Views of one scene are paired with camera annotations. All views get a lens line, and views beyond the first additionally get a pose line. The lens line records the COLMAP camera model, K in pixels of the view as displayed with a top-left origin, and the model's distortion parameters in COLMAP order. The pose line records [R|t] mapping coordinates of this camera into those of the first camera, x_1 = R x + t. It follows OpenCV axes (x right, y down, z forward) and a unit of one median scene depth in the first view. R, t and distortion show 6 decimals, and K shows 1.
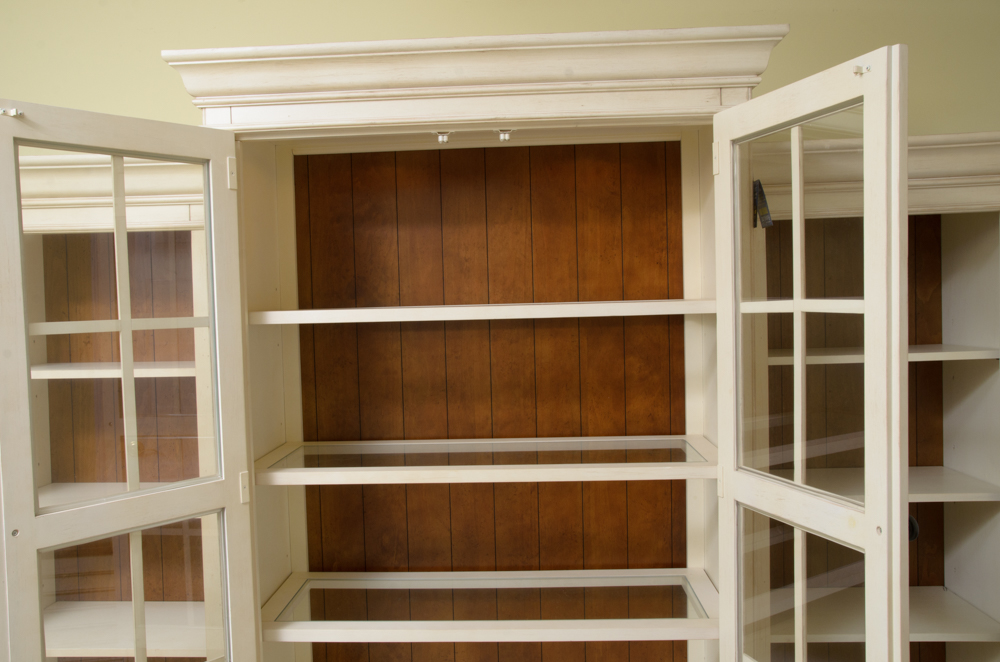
lens RADIAL K [[870.3, 0, 500.0], [0, 870.3, 331.0], [0, 0, 1]] dist [-0.037498, 0.005551]
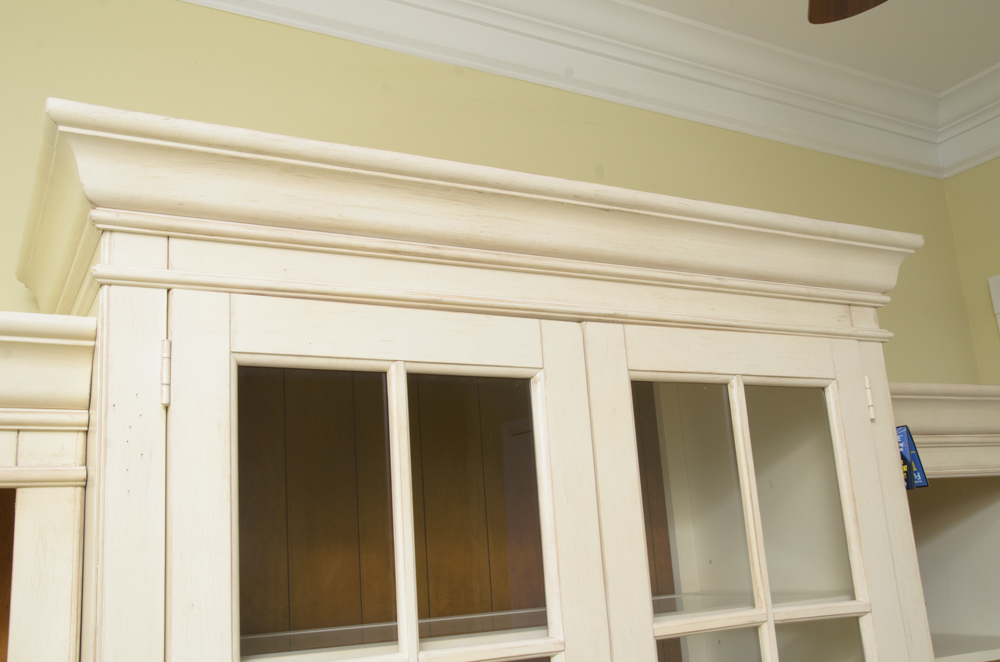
lens RADIAL K [[960.0, 0, 500.0], [0, 960.0, 331.0], [0, 0, 1]] dist [-0.067155, 0.147919]
pose [[0.855050, 0.092978, 0.510142, -0.425847], [0.062692, 0.958041, -0.279690, -0.043633], [-0.514742, 0.271130, 0.813344, 0.477435]]
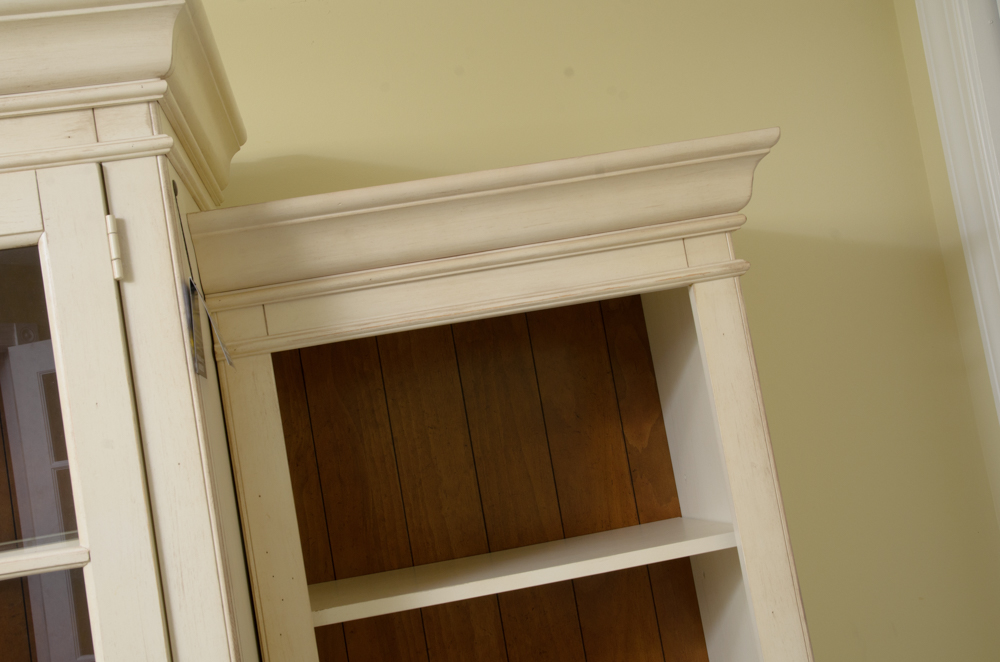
lens RADIAL K [[1177.8, 0, 500.0], [0, 1177.8, 331.0], [0, 0, 1]] dist [-0.001385, -0.003850]
pose [[0.971491, -0.114945, 0.207350, 0.323395], [0.143301, 0.981453, -0.127335, -0.032533], [-0.188867, 0.153418, 0.969944, 0.307264]]
